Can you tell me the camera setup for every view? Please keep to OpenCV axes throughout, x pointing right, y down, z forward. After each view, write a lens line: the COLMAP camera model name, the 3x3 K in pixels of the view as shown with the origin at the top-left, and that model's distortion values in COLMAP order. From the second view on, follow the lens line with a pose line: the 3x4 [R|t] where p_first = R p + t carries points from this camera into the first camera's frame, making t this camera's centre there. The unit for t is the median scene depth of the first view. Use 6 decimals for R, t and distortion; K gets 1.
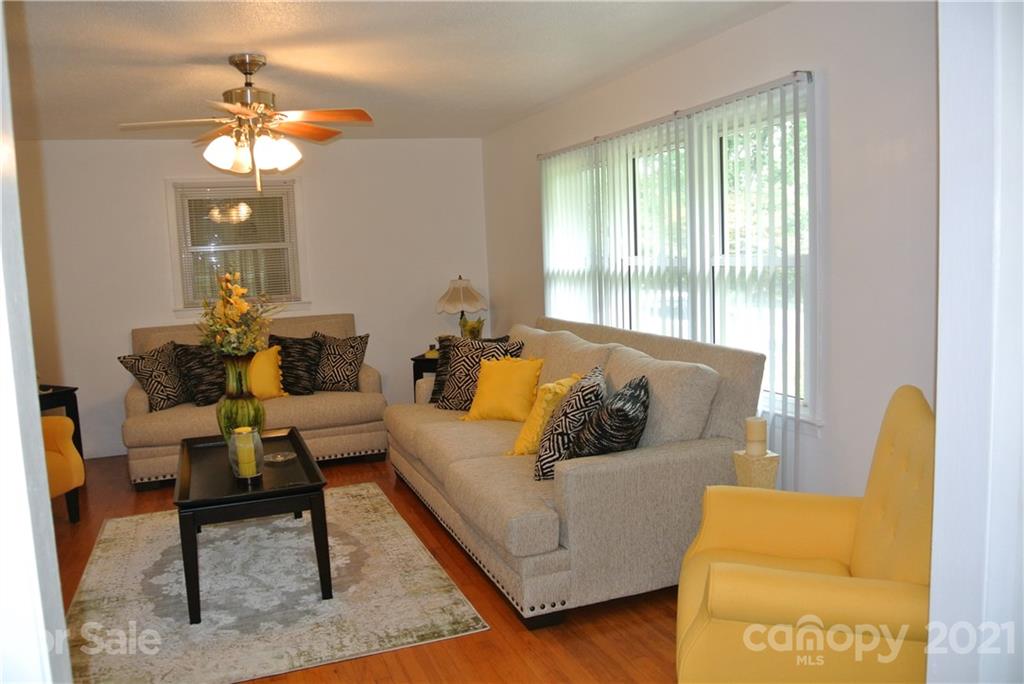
lens RADIAL K [[789.9, 0, 506.5], [0, 789.9, 342.7], [0, 0, 1]] dist [-0.080243, 0.020853]
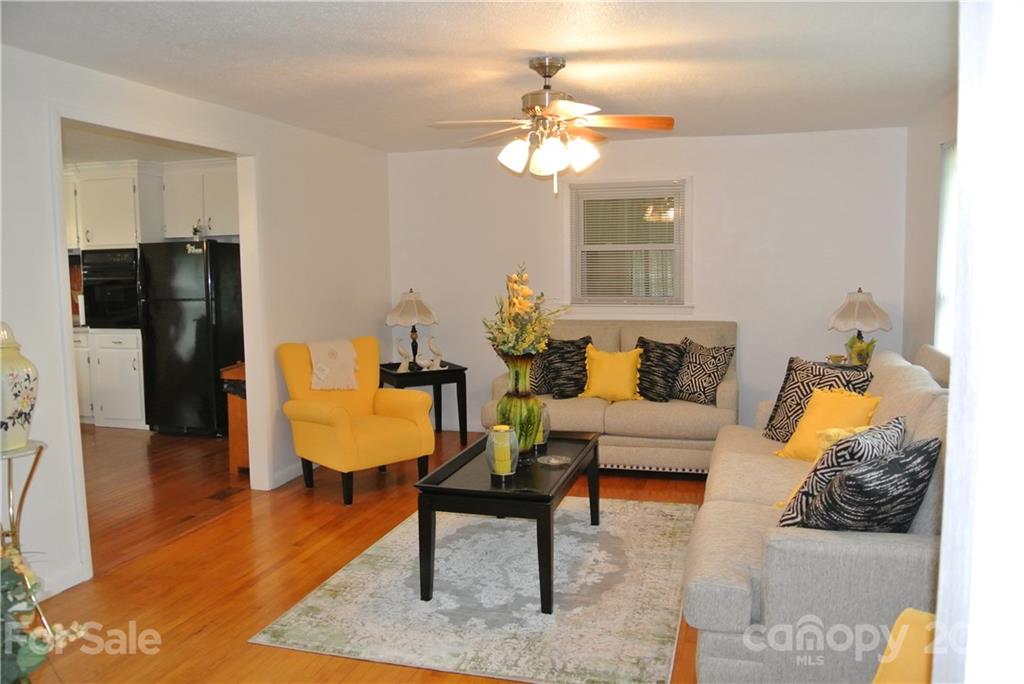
lens RADIAL K [[789.9, 0, 503.1], [0, 789.9, 345.9], [0, 0, 1]] dist [-0.080243, 0.020853]
pose [[0.800717, 0.095894, -0.591318, 0.252098], [-0.092359, 0.995064, 0.036304, -0.031138], [0.591880, 0.025544, 0.805621, 0.160324]]
